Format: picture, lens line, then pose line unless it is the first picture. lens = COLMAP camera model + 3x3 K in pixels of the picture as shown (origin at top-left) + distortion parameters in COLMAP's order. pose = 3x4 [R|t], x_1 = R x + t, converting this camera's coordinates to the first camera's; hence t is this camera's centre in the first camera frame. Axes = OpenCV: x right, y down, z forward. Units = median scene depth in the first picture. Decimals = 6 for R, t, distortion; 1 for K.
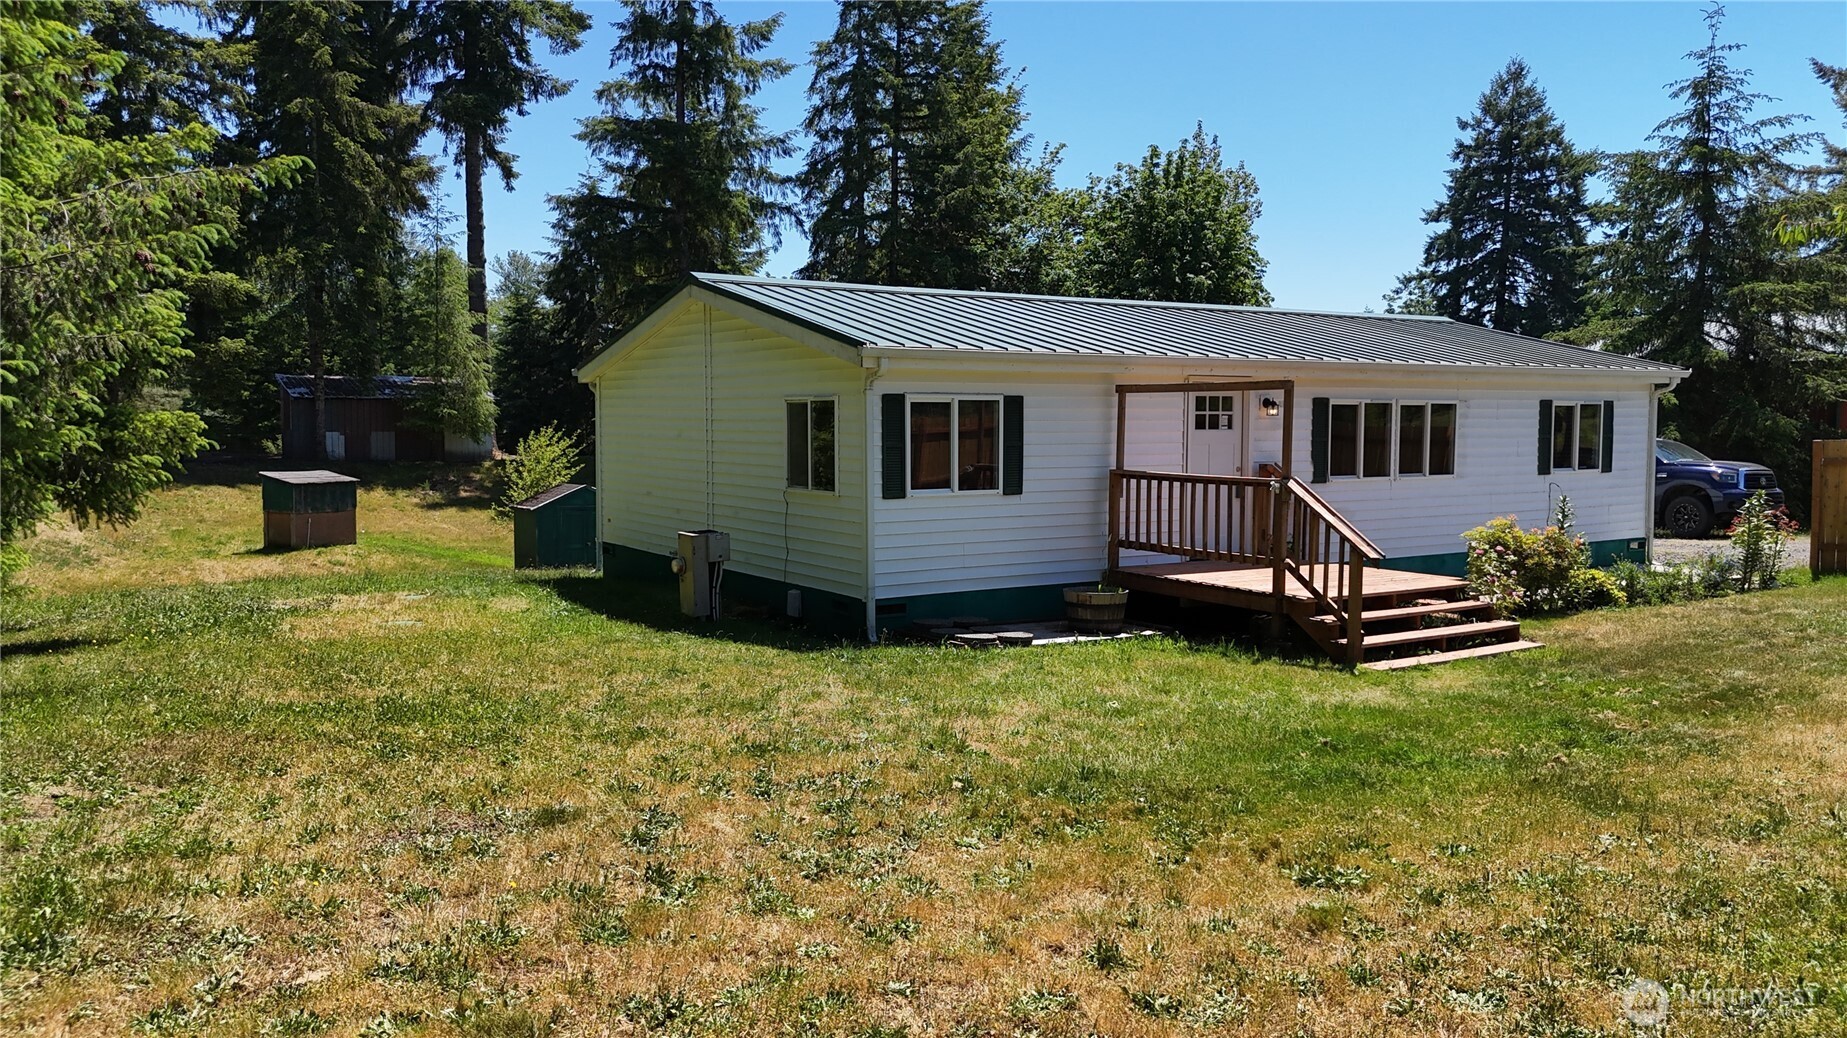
lens RADIAL K [[1363.2, 0, 923.5], [0, 1363.2, 519.0], [0, 0, 1]] dist [0.071509, -0.066453]
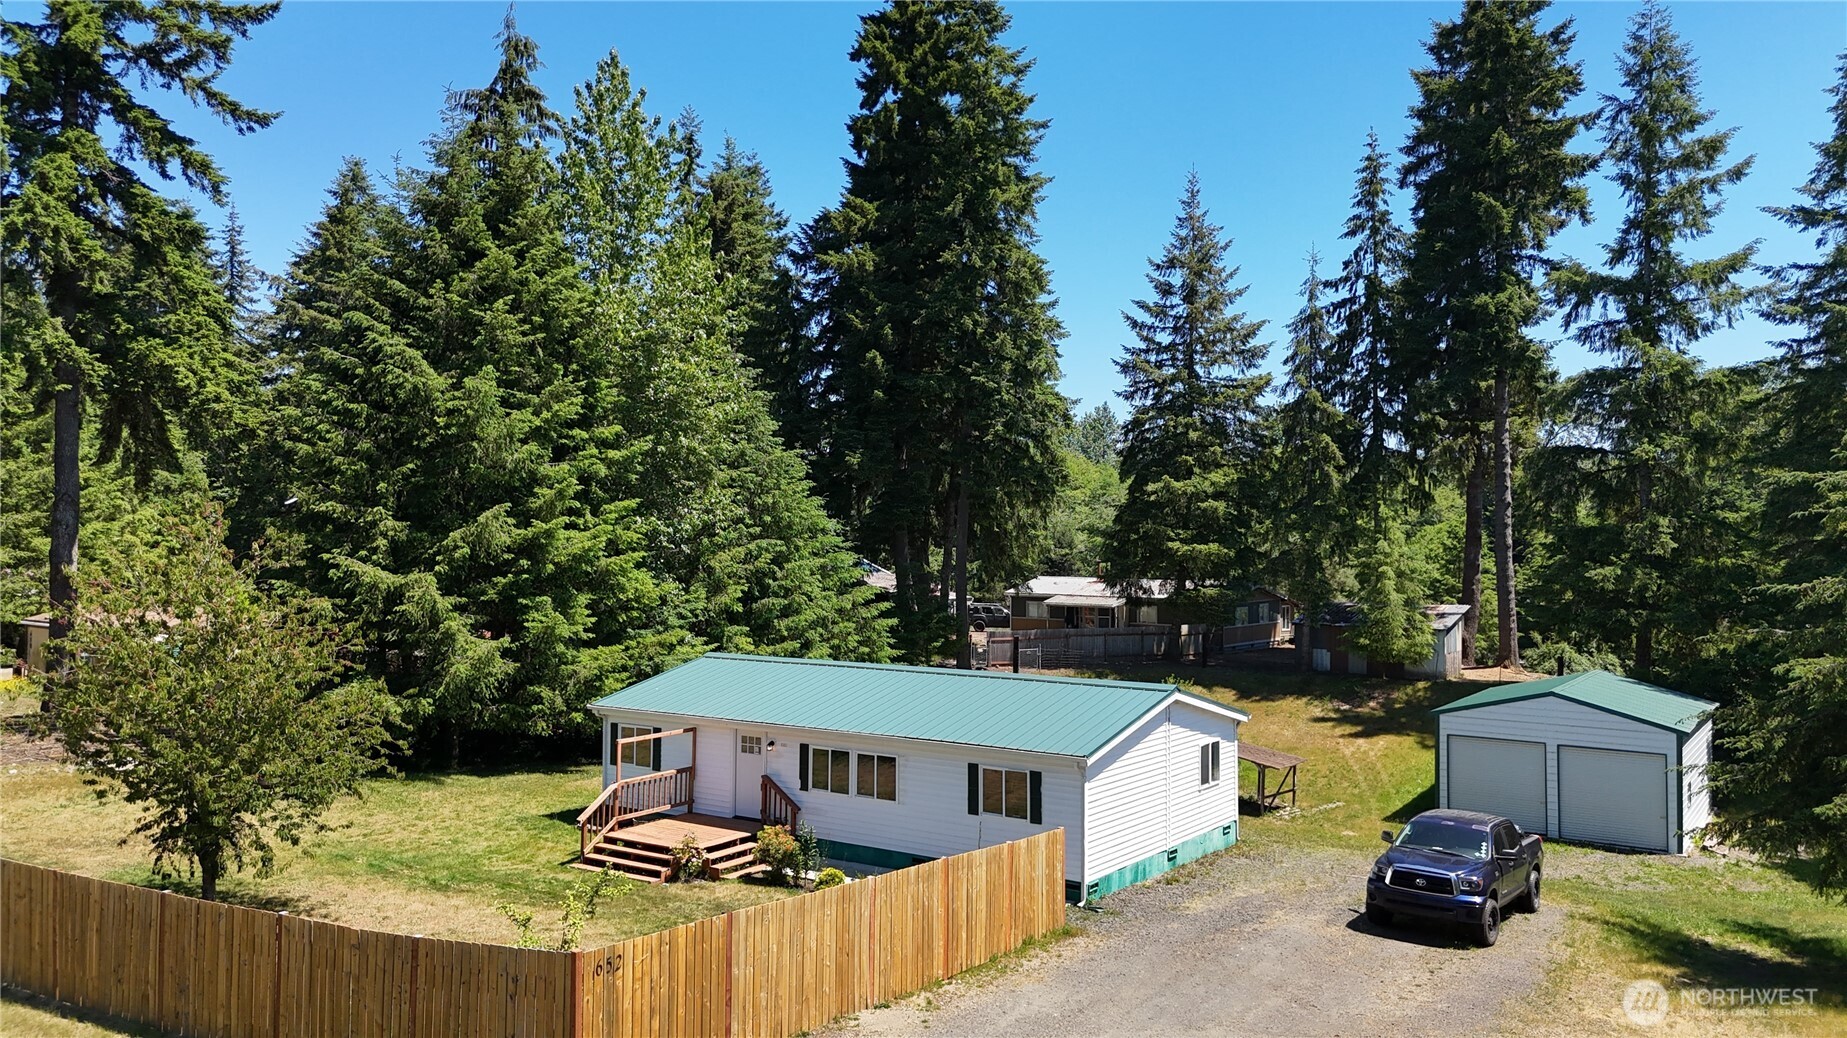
lens RADIAL K [[1361.7, 0, 927.2], [0, 1361.7, 510.4], [0, 0, 1]] dist [0.085261, -0.092581]
pose [[0.389374, -0.019324, -0.920877, 1.897849], [-0.073448, 0.995945, -0.051956, -0.294276], [0.918147, 0.087867, 0.386376, 0.381534]]
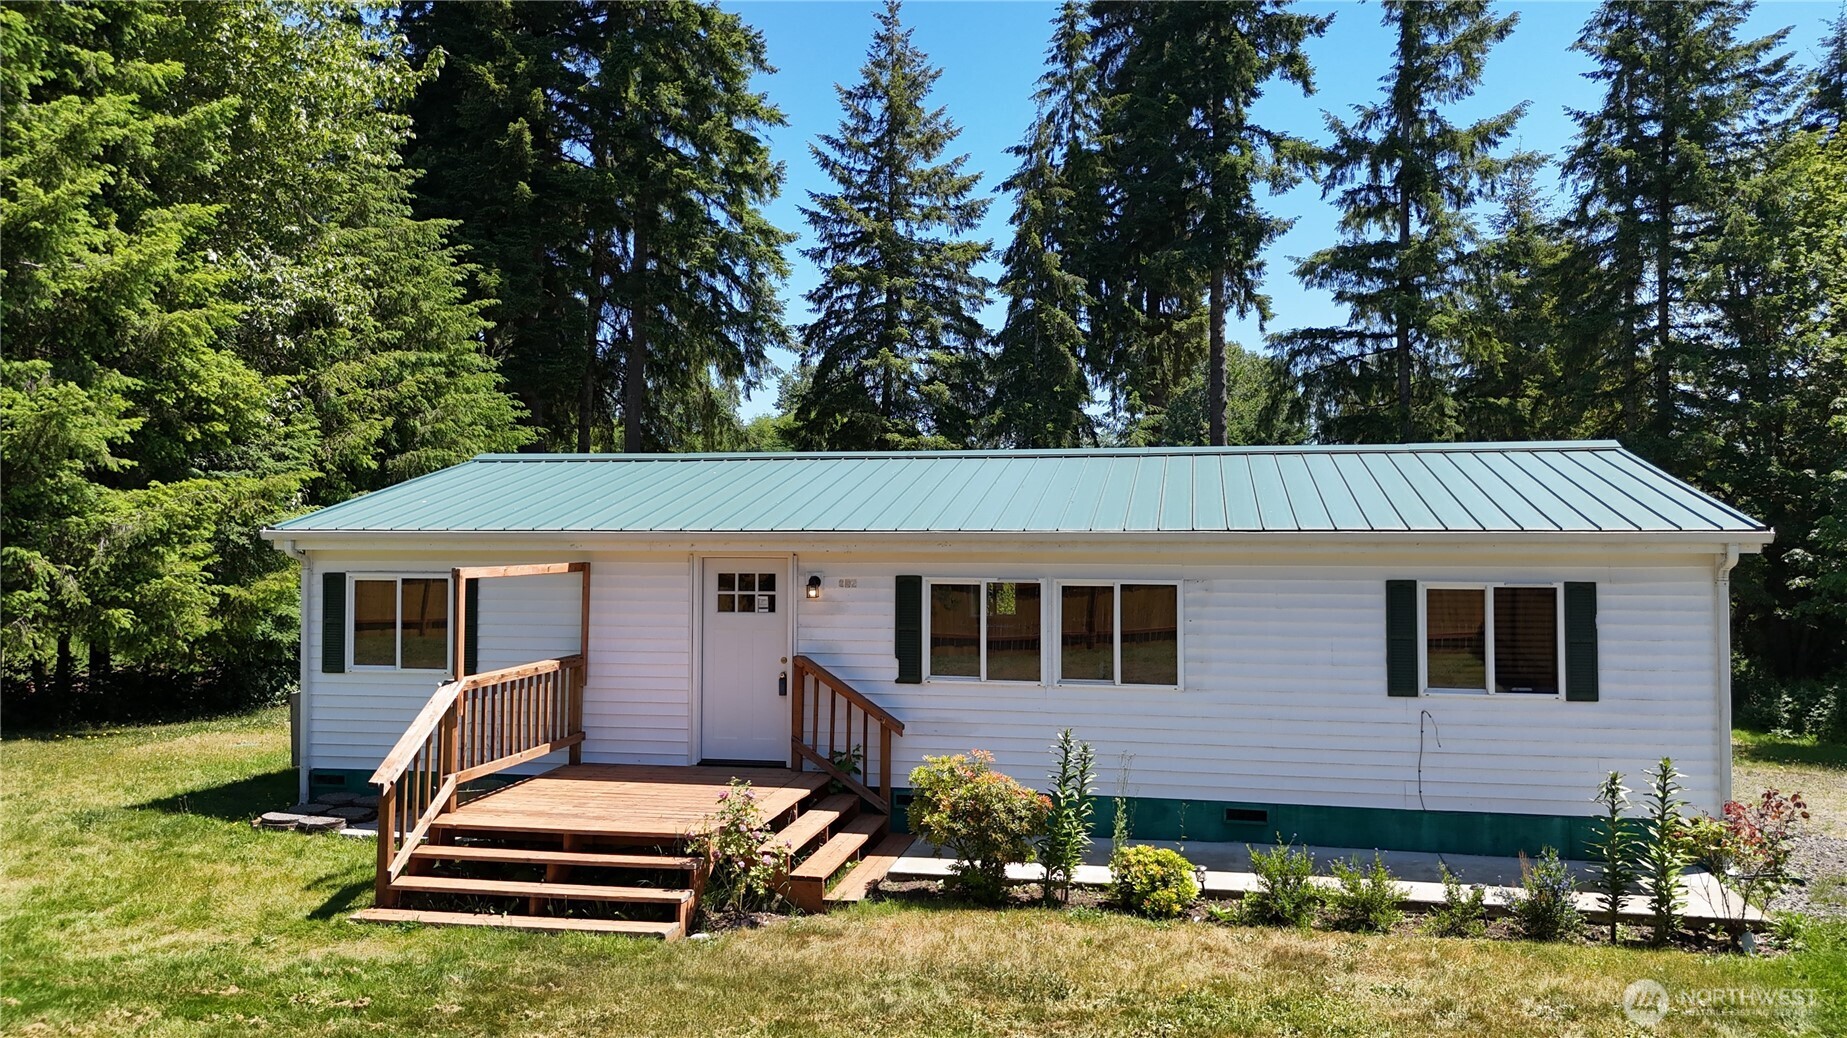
lens RADIAL K [[1361.7, 0, 927.2], [0, 1361.7, 510.4], [0, 0, 1]] dist [0.085261, -0.092581]
pose [[0.724276, -0.014744, -0.689352, 0.777158], [-0.052116, 0.995741, -0.076053, -0.061521], [0.687537, 0.091009, 0.720423, 0.402308]]
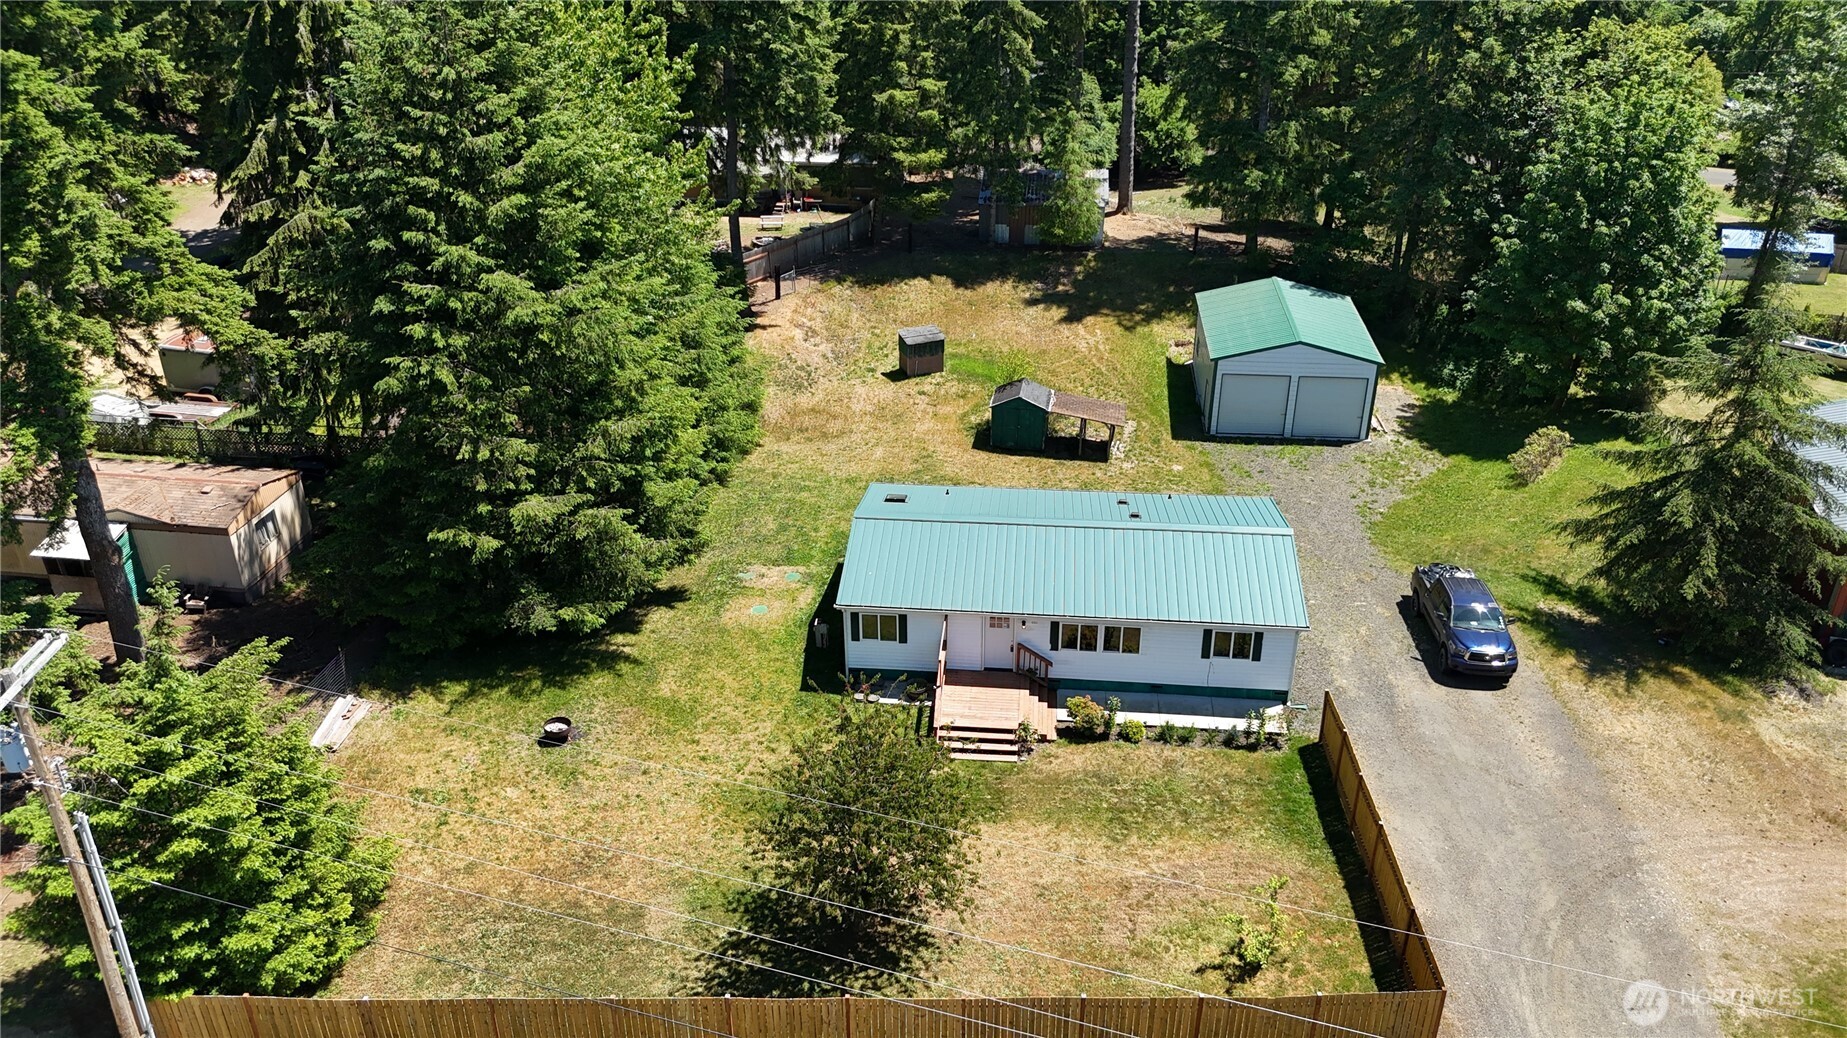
lens RADIAL K [[1361.7, 0, 927.2], [0, 1361.7, 510.4], [0, 0, 1]] dist [0.085261, -0.092581]
pose [[0.789506, 0.279147, -0.546587, 1.282918], [-0.040124, 0.912150, 0.407888, -1.162133], [0.612430, -0.300099, 0.731348, -0.802747]]
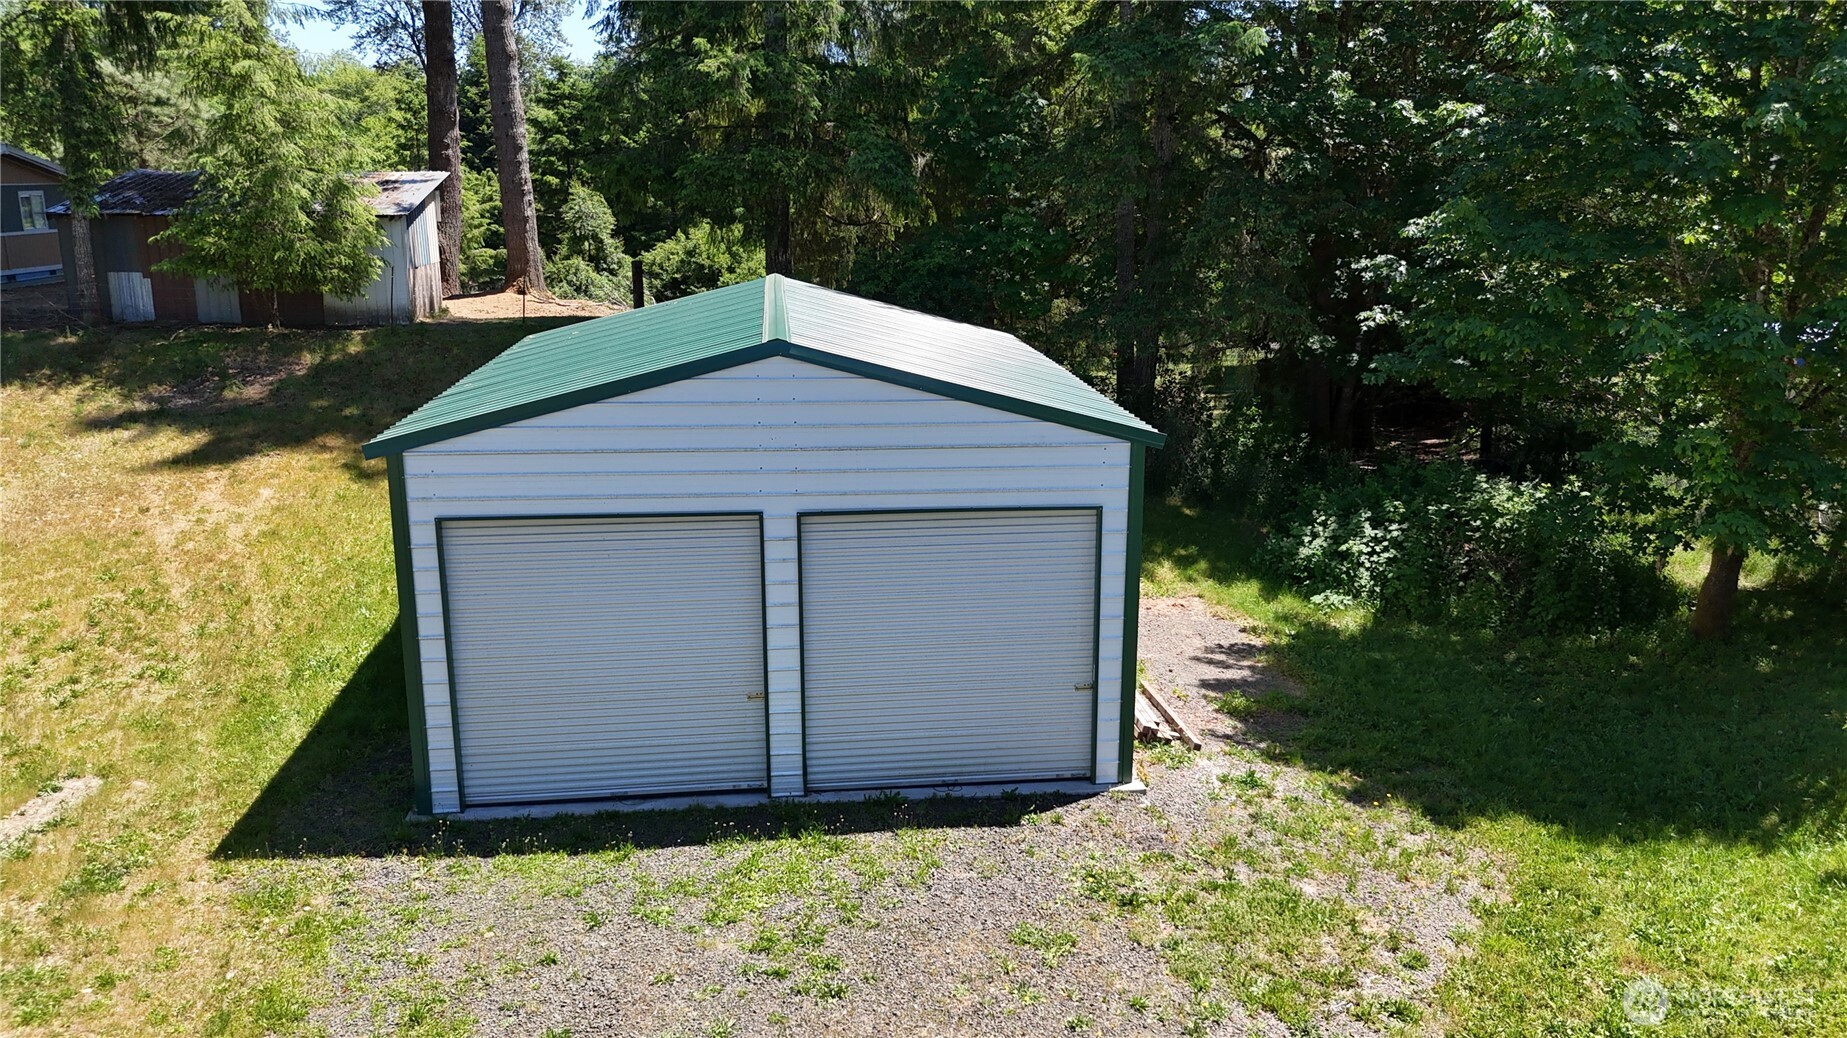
lens RADIAL K [[1361.7, 0, 927.2], [0, 1361.7, 510.4], [0, 0, 1]] dist [0.085261, -0.092581]
pose [[0.898447, 0.102078, -0.427052, 0.412334], [-0.033472, 0.985694, 0.165190, -0.213133], [0.437804, -0.134120, 0.889010, 1.799936]]
